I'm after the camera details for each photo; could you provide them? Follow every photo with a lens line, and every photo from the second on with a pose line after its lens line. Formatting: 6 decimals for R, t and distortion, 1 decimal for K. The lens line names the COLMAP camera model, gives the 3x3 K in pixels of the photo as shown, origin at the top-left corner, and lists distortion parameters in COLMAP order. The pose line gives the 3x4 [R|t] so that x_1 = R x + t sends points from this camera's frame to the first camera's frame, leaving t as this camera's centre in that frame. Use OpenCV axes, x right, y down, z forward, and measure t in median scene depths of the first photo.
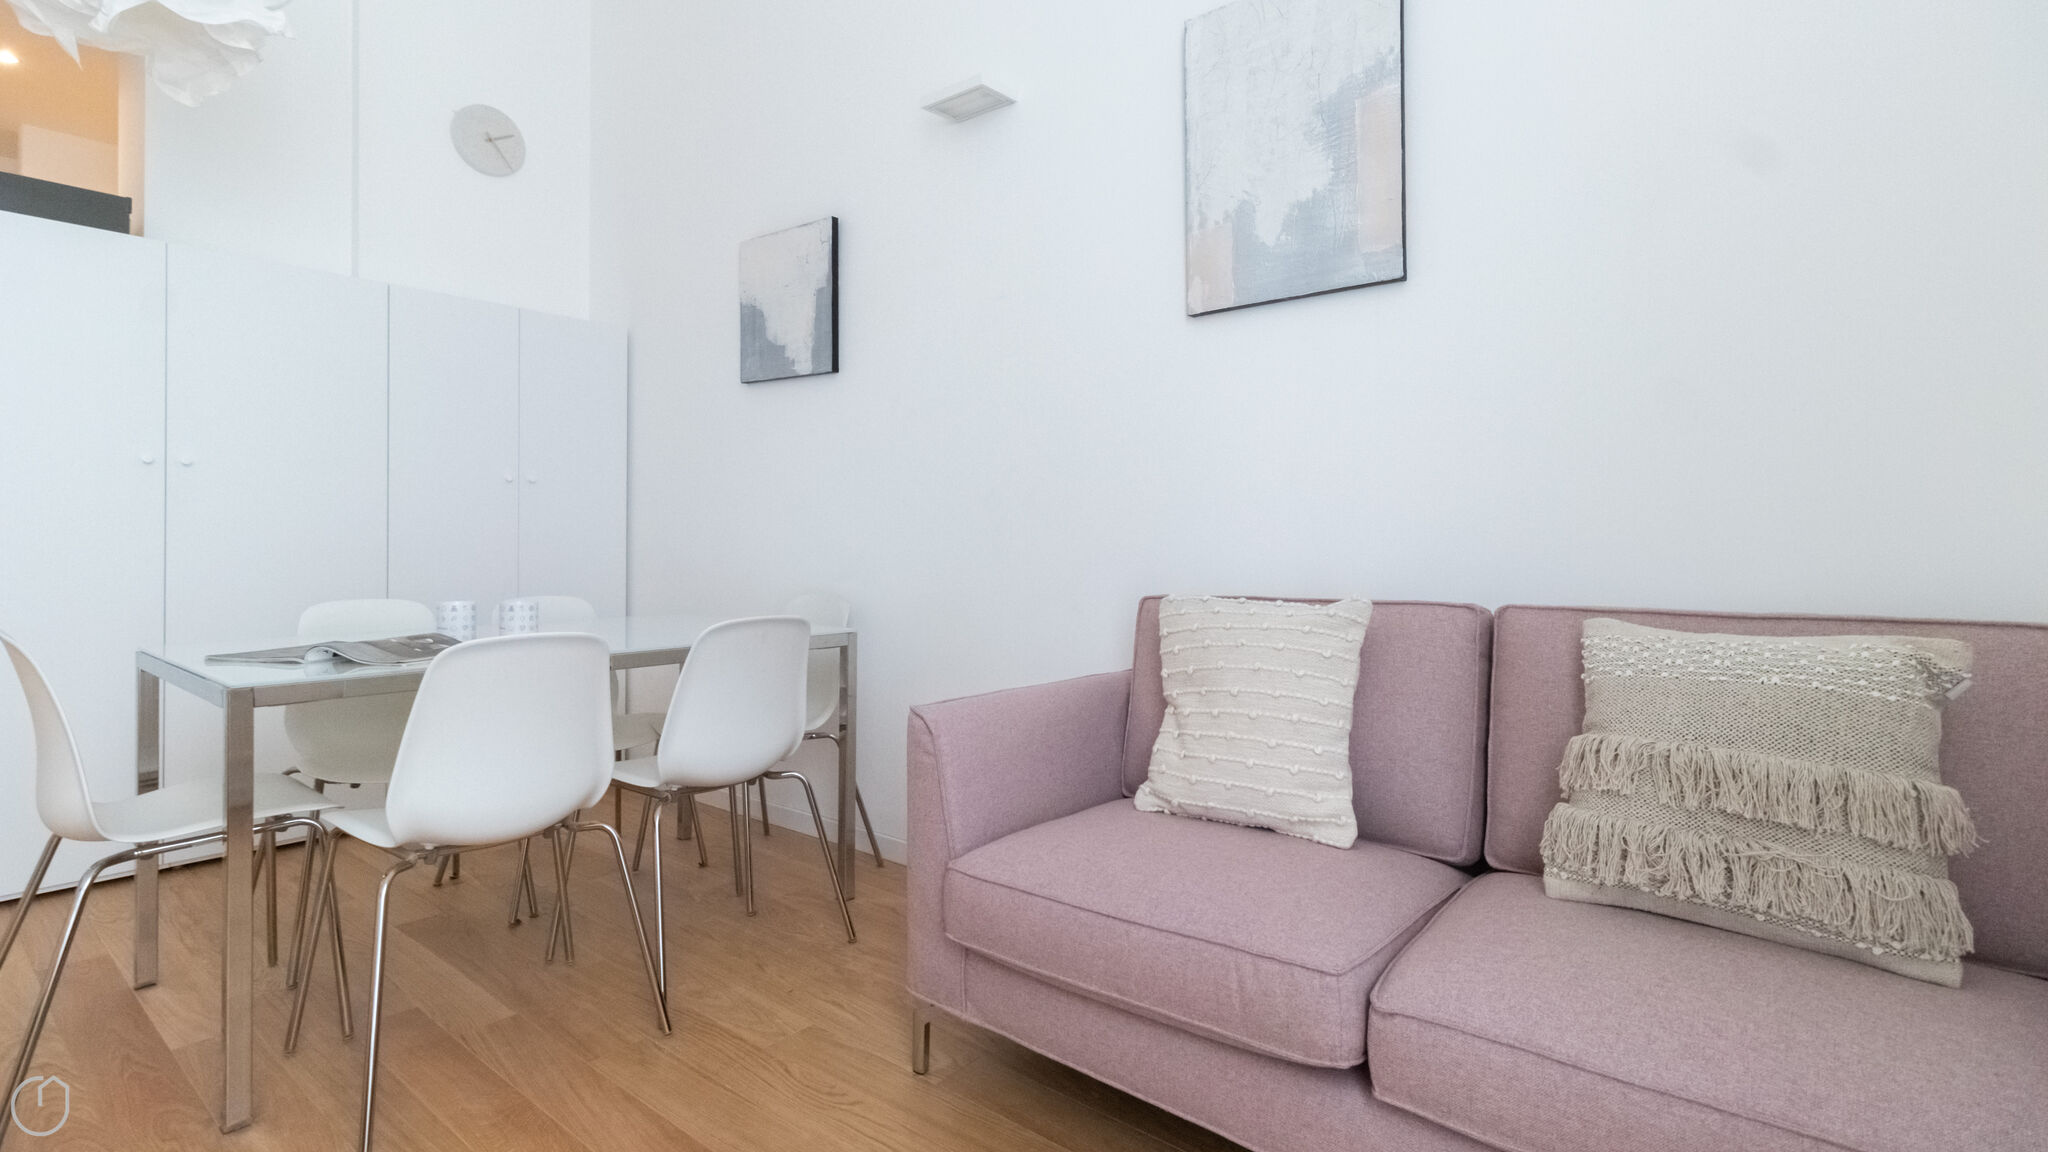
lens RADIAL K [[954.0, 0, 1035.6], [0, 954.0, 534.1], [0, 0, 1]] dist [0.002578, -0.000388]
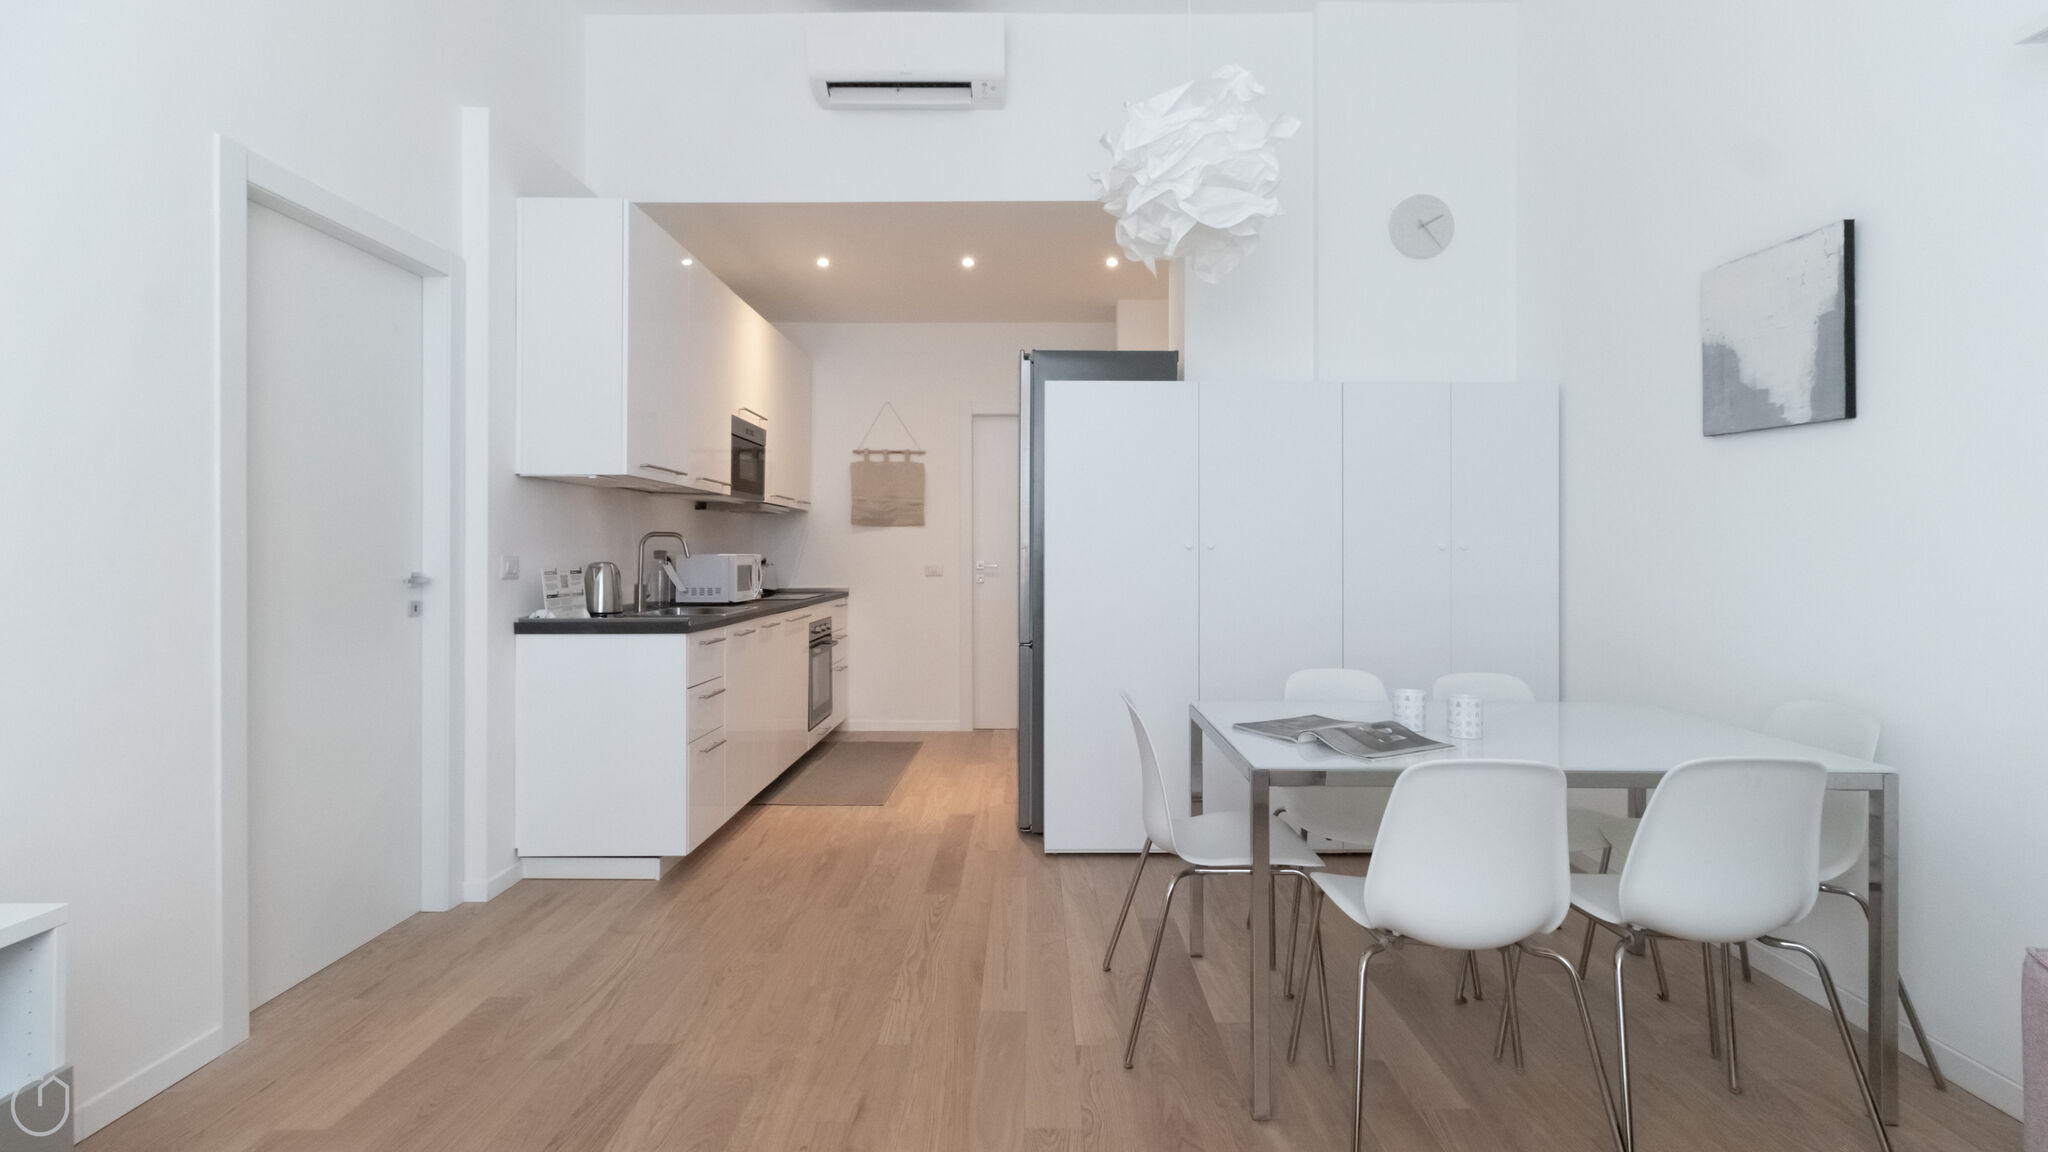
lens RADIAL K [[946.3, 0, 1020.3], [0, 946.3, 542.3], [0, 0, 1]] dist [0.004002, 0.000586]
pose [[0.618414, -0.005392, -0.785834, -0.028970], [0.002282, 0.999985, -0.005066, -0.094315], [0.785849, 0.001339, 0.618417, -0.019583]]
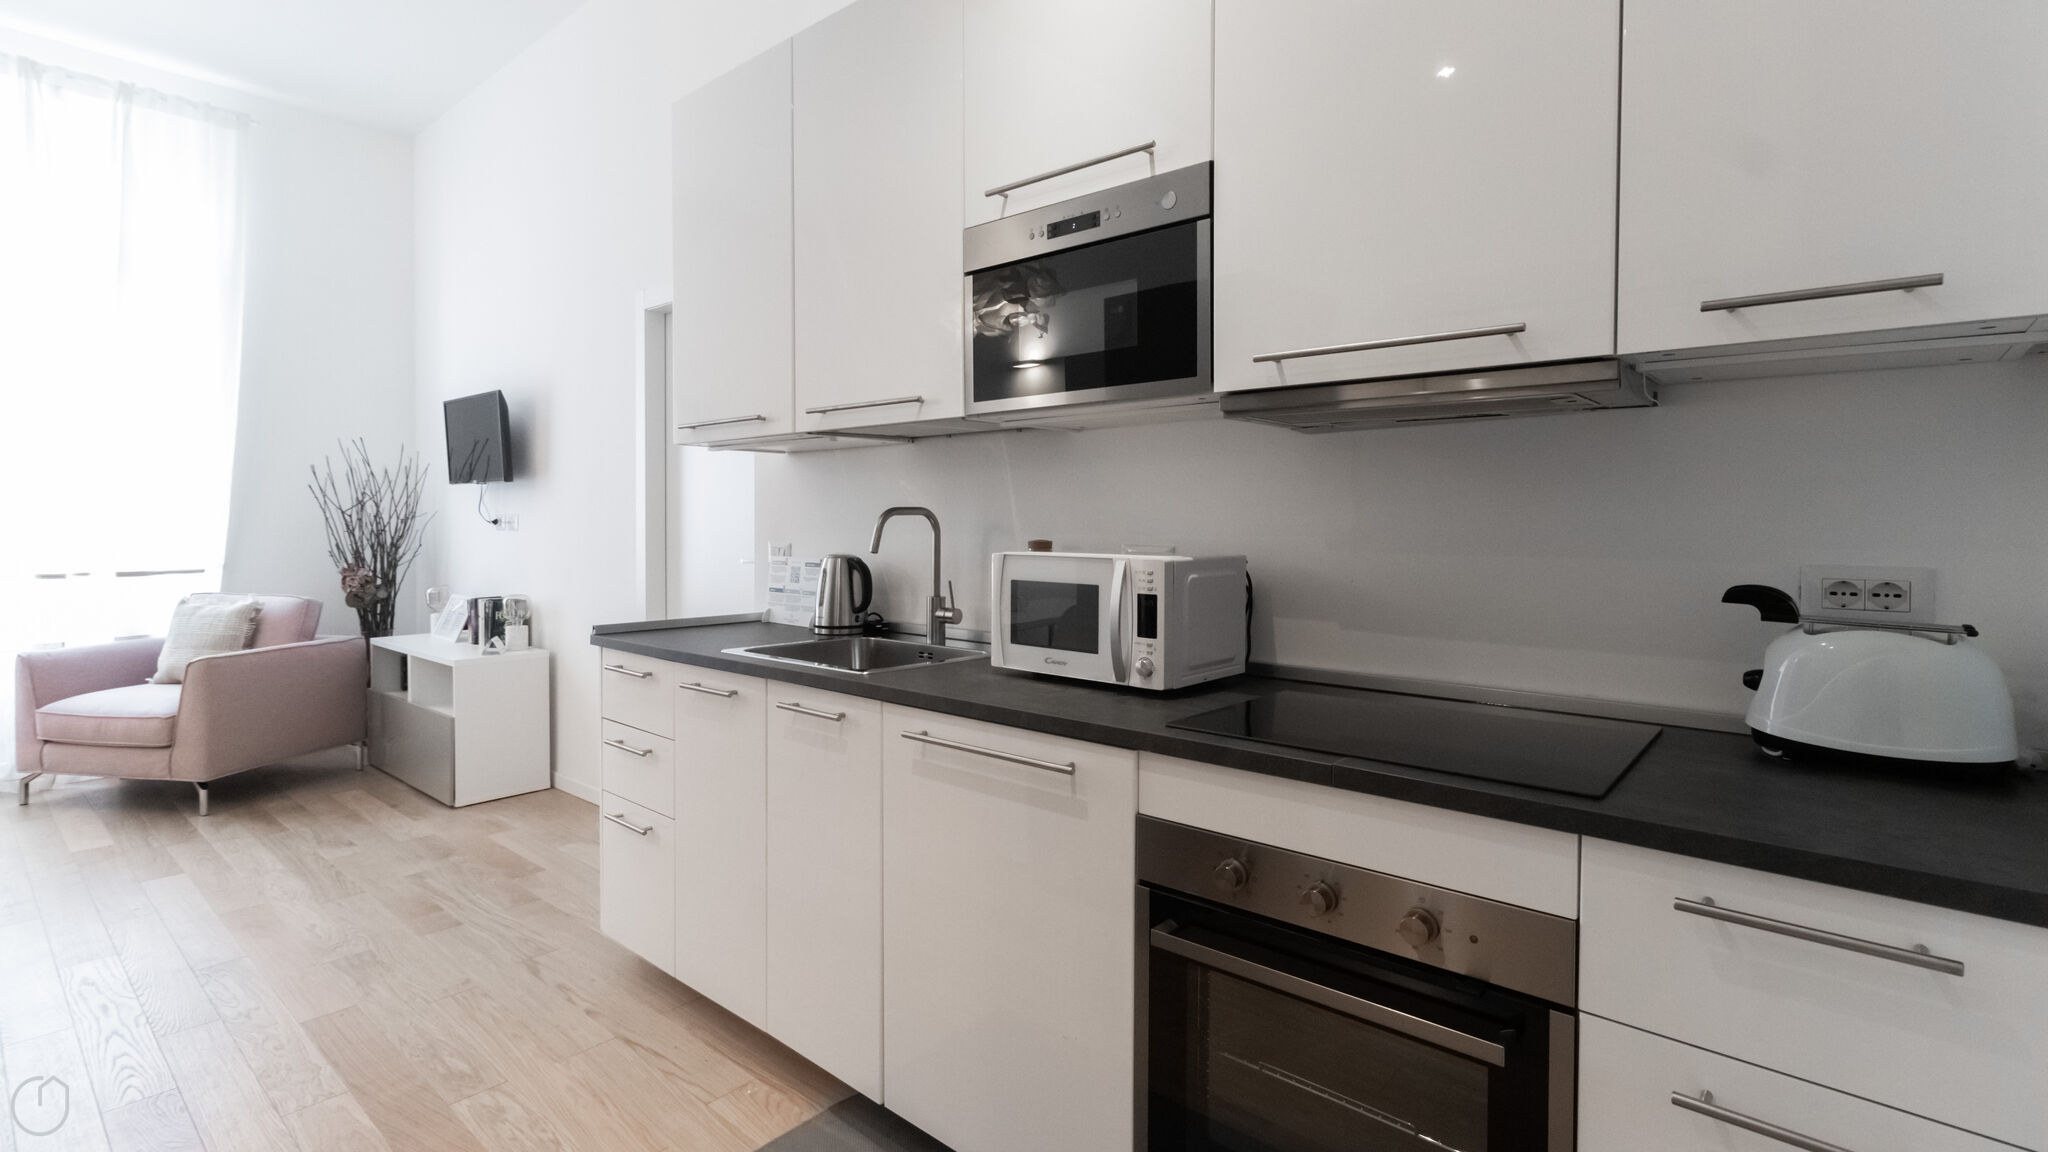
lens RADIAL K [[954.0, 0, 1035.6], [0, 954.0, 534.1], [0, 0, 1]] dist [0.002578, -0.000388]
pose [[-0.999492, 0.001292, 0.031839, -2.220653], [0.001493, 0.999979, 0.006292, -0.102328], [-0.031830, 0.006337, -0.999473, 1.738047]]
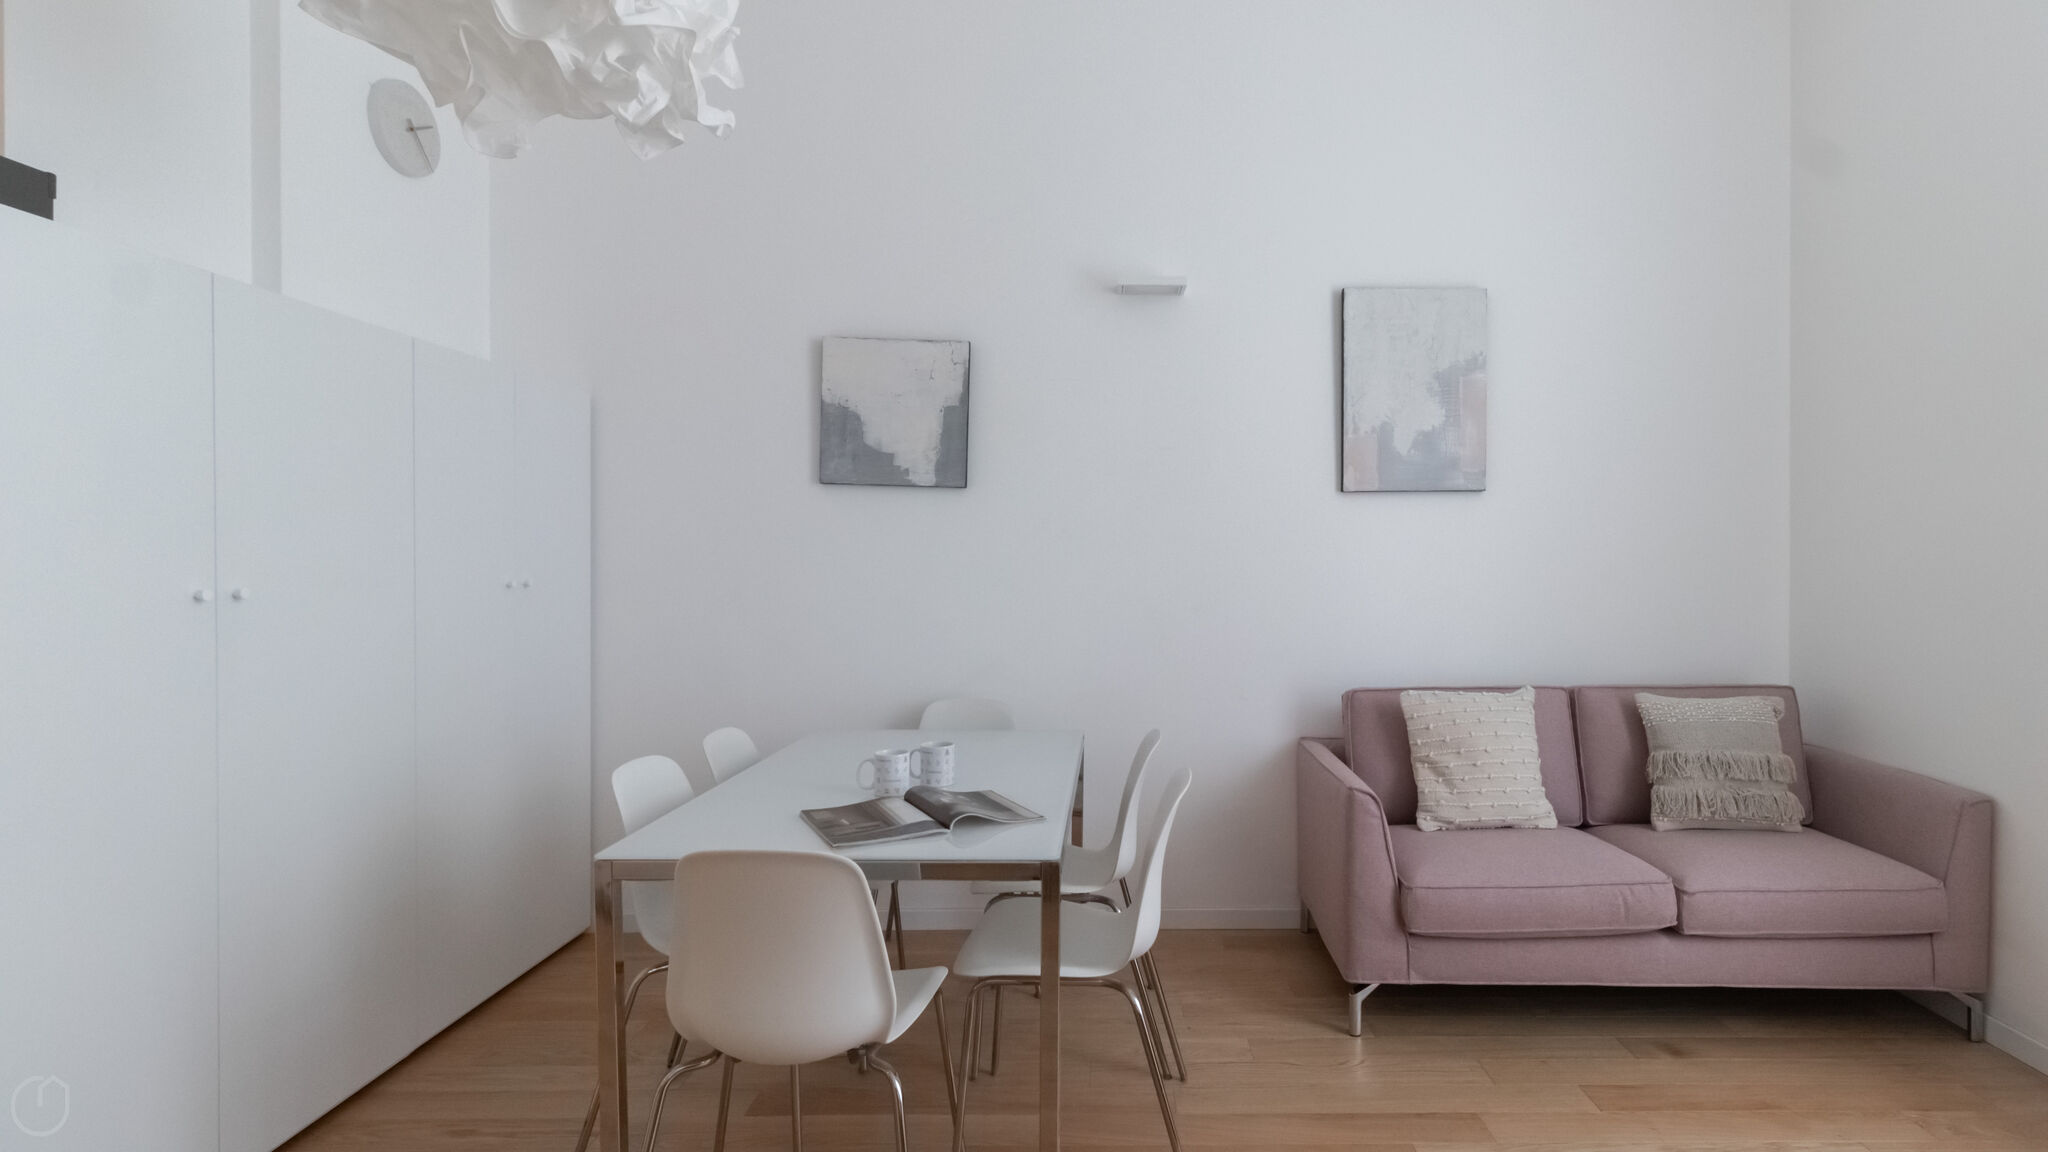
lens RADIAL K [[970.5, 0, 1139.8], [0, 970.5, 567.8], [0, 0, 1]] dist [-0.001465, -0.000183]
pose [[0.771647, -0.004674, 0.636034, -1.076925], [-0.006699, 0.999858, 0.015475, -0.141888], [-0.636016, -0.016202, 0.771506, 0.060015]]
